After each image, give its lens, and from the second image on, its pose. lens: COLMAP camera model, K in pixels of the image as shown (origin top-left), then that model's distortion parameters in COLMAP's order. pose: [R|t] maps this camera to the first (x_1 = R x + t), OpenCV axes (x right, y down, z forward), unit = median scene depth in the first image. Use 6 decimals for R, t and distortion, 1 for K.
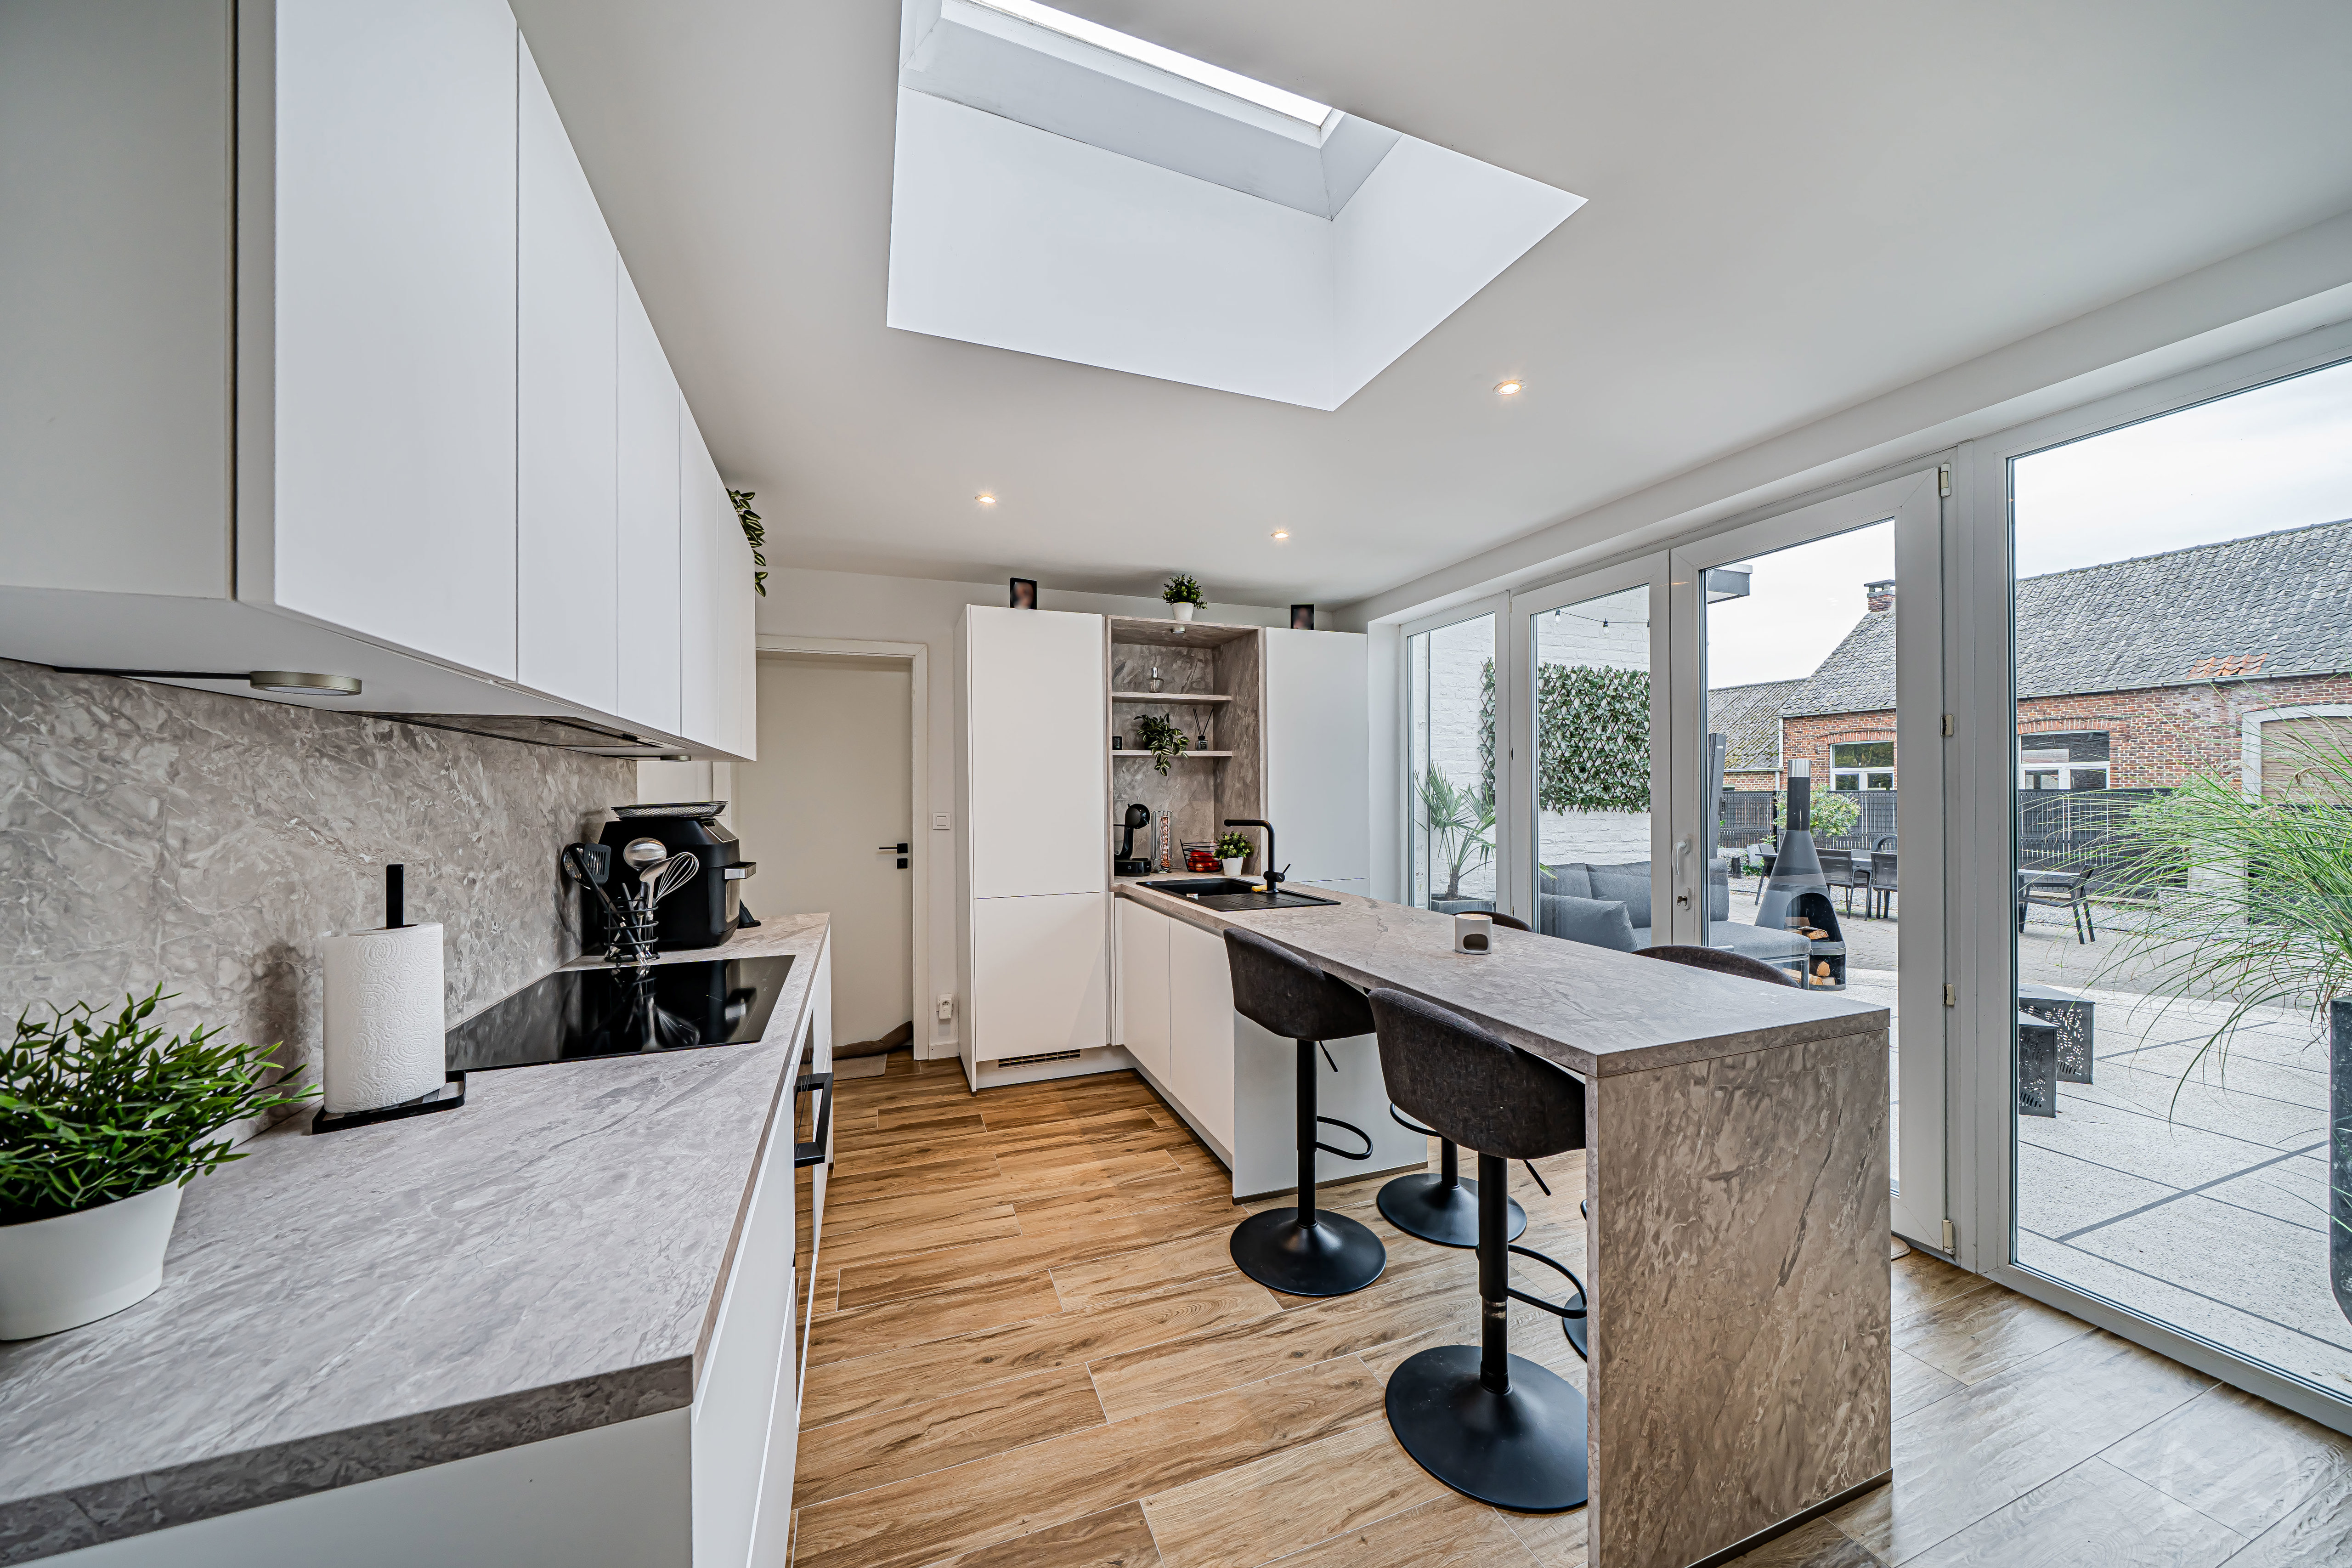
lens RADIAL K [[798.0, 0, 1167.4], [0, 798.0, 788.8], [0, 0, 1]] dist [-0.001068, -0.000088]
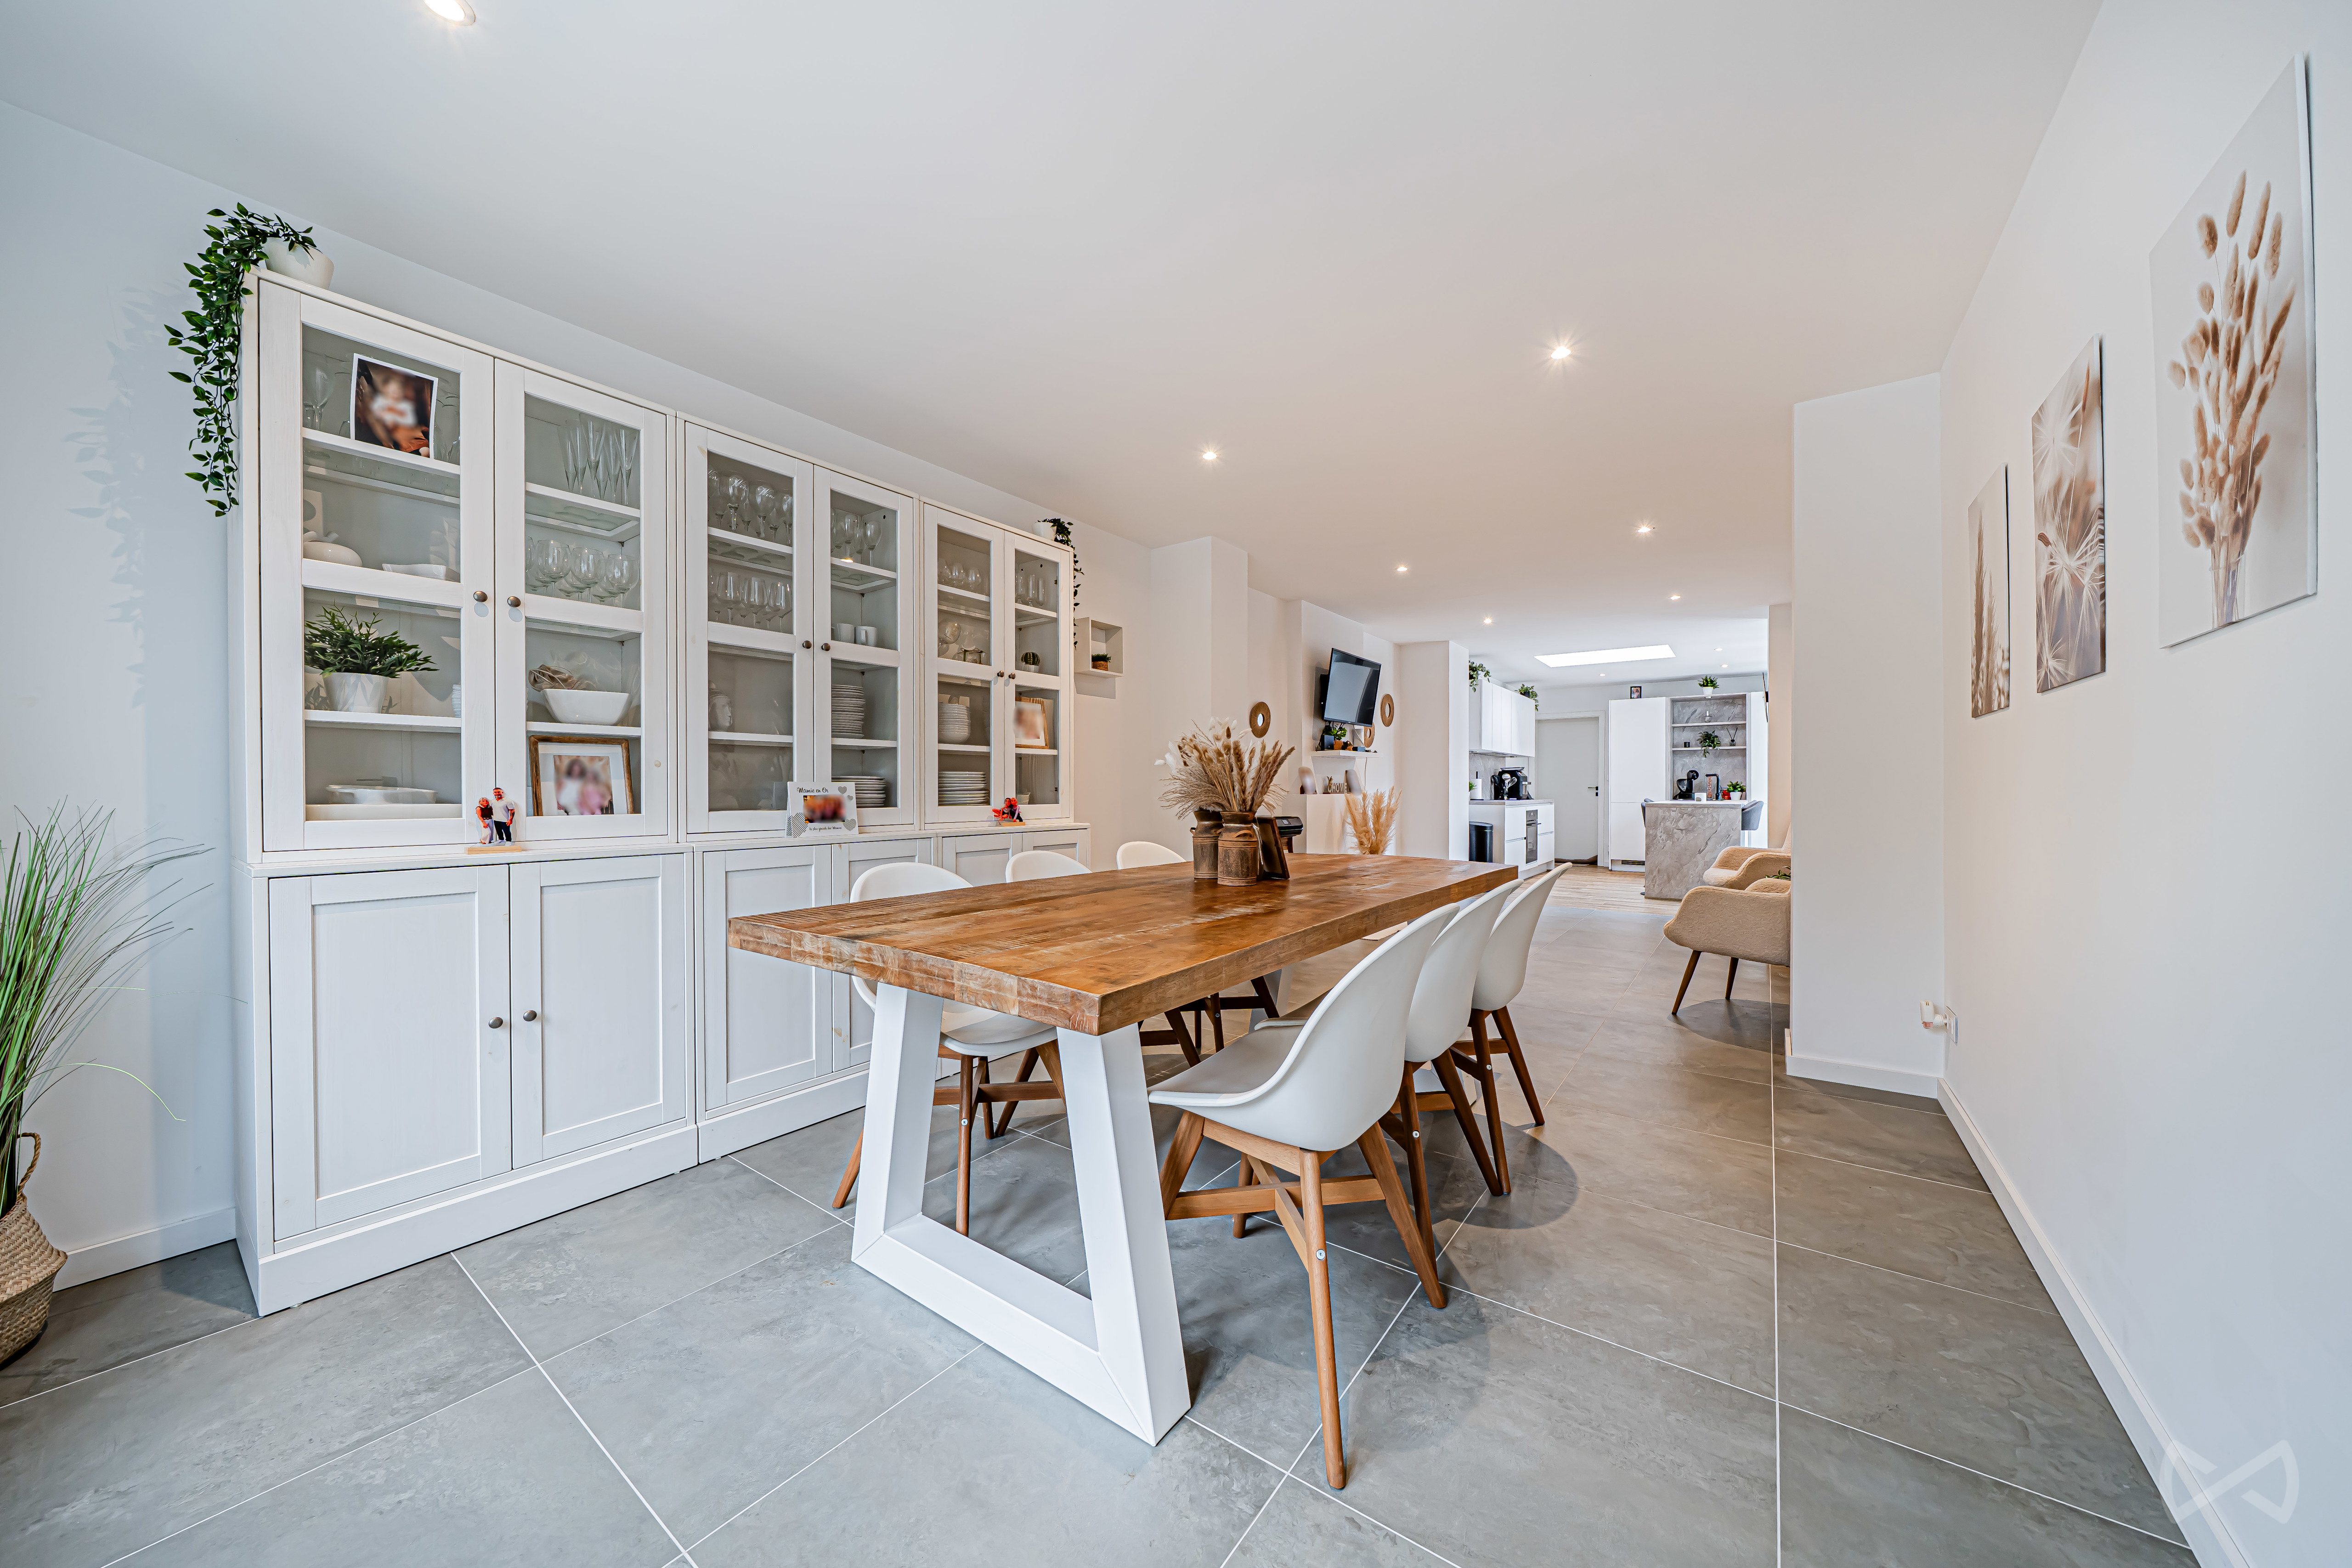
lens RADIAL K [[798.0, 0, 1168.9], [0, 798.0, 796.2], [0, 0, 1]] dist [-0.001068, -0.000088]
pose [[0.534667, -0.003484, -0.845055, 1.265802], [0.003273, 0.999993, -0.002052, 0.108398], [0.845056, -0.001669, 0.534675, -1.794815]]
